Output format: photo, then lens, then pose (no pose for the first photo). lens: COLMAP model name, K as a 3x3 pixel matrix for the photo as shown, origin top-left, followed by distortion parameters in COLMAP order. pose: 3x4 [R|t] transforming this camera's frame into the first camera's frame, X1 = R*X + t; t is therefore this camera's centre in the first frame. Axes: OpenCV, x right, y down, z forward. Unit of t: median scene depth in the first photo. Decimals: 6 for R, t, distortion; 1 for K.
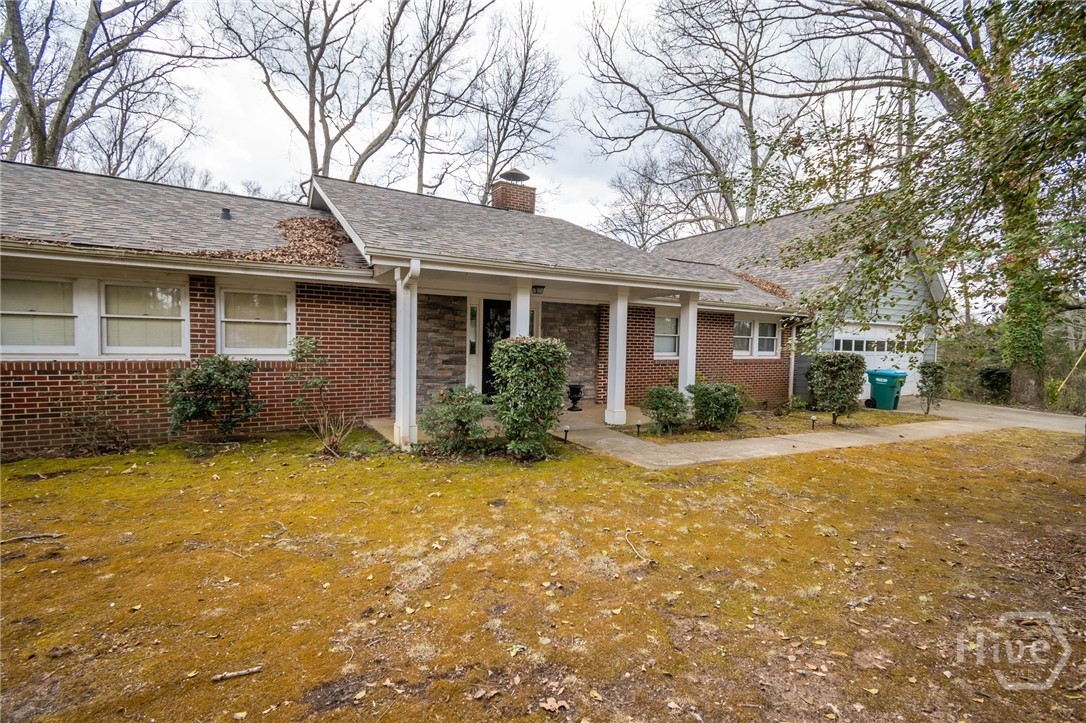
lens RADIAL K [[498.6, 0, 560.1], [0, 498.6, 345.4], [0, 0, 1]] dist [0.004704, -0.000991]
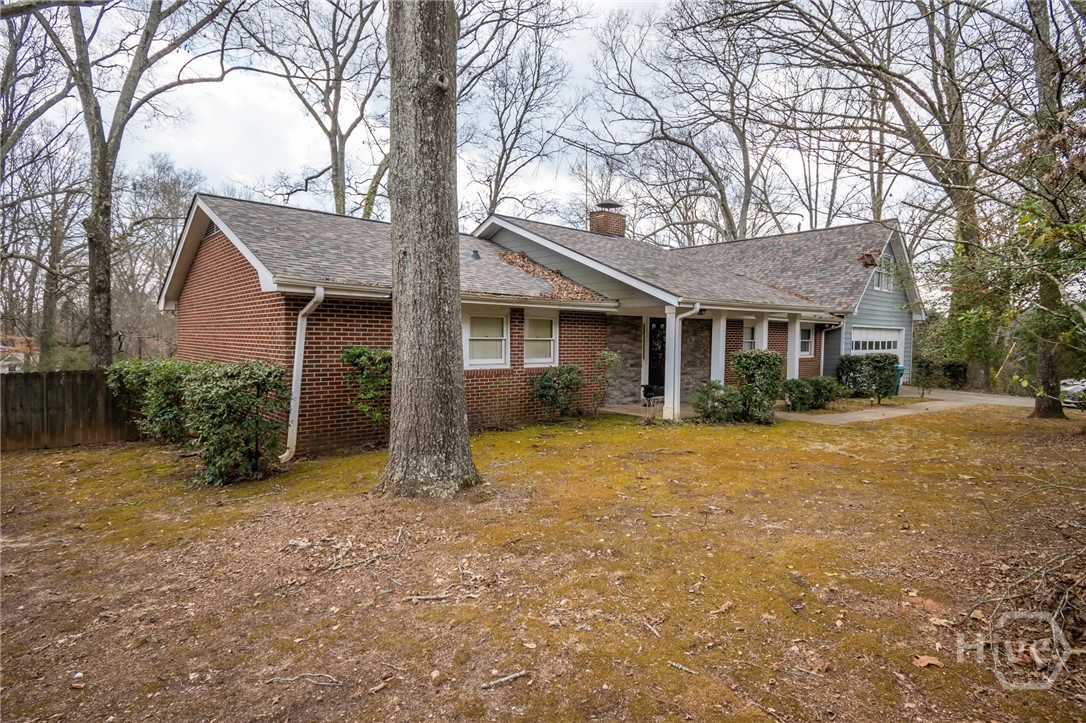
lens RADIAL K [[597.0, 0, 557.9], [0, 597.0, 340.3], [0, 0, 1]] dist [0.001657, -0.003815]
pose [[0.982466, -0.011068, 0.186113, -0.462463], [0.010859, 0.999939, 0.002140, -0.025447], [-0.186125, -0.000081, 0.982526, -0.344719]]
